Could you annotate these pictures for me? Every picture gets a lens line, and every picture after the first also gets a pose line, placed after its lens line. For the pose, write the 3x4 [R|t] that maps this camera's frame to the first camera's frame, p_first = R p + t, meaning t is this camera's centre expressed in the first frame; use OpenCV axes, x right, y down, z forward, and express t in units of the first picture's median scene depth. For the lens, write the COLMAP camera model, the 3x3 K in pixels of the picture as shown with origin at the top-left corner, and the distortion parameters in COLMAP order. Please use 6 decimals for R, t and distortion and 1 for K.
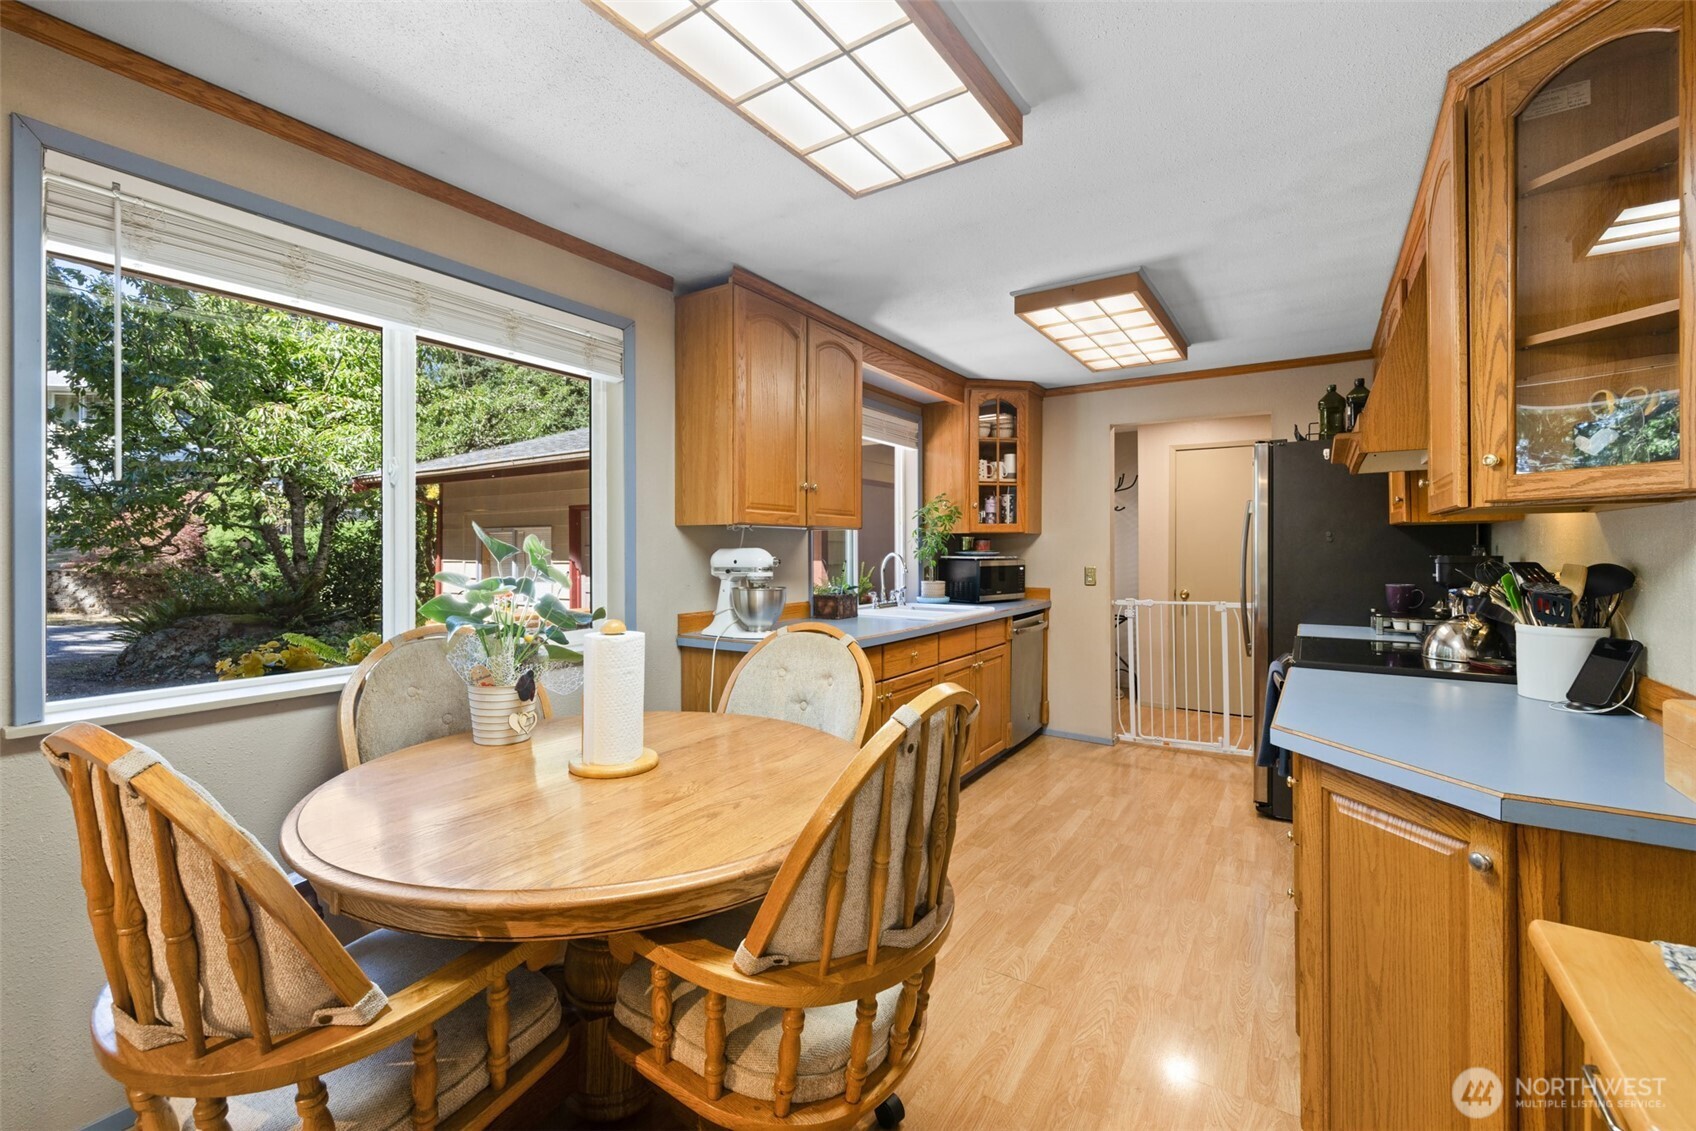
lens RADIAL K [[726.6, 0, 838.1], [0, 726.6, 543.3], [0, 0, 1]] dist [-0.001196, -0.000160]
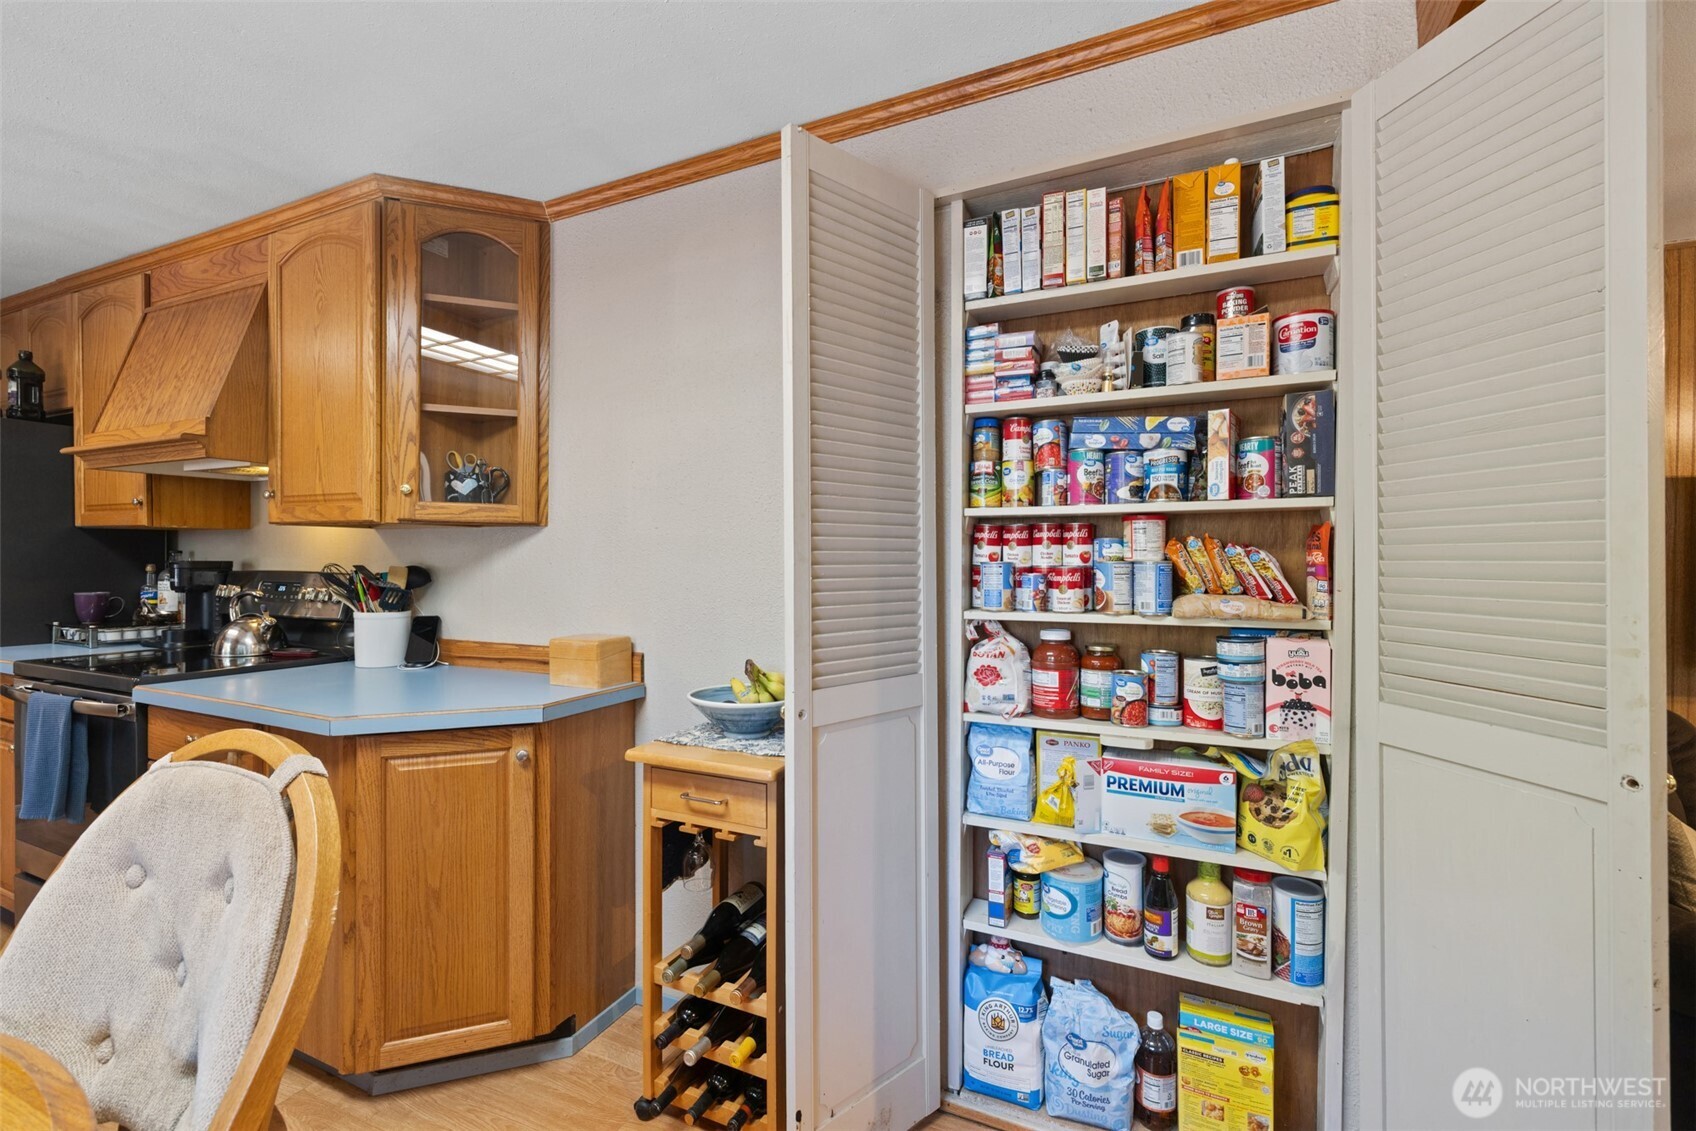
lens RADIAL K [[726.6, 0, 847.9], [0, 726.6, 562.1], [0, 0, 1]] dist [-0.001196, -0.000160]
pose [[-0.162933, -0.004468, 0.986627, -0.555232], [-0.013124, 0.999911, 0.002361, 0.006833], [-0.986550, -0.012564, -0.162977, 0.409025]]
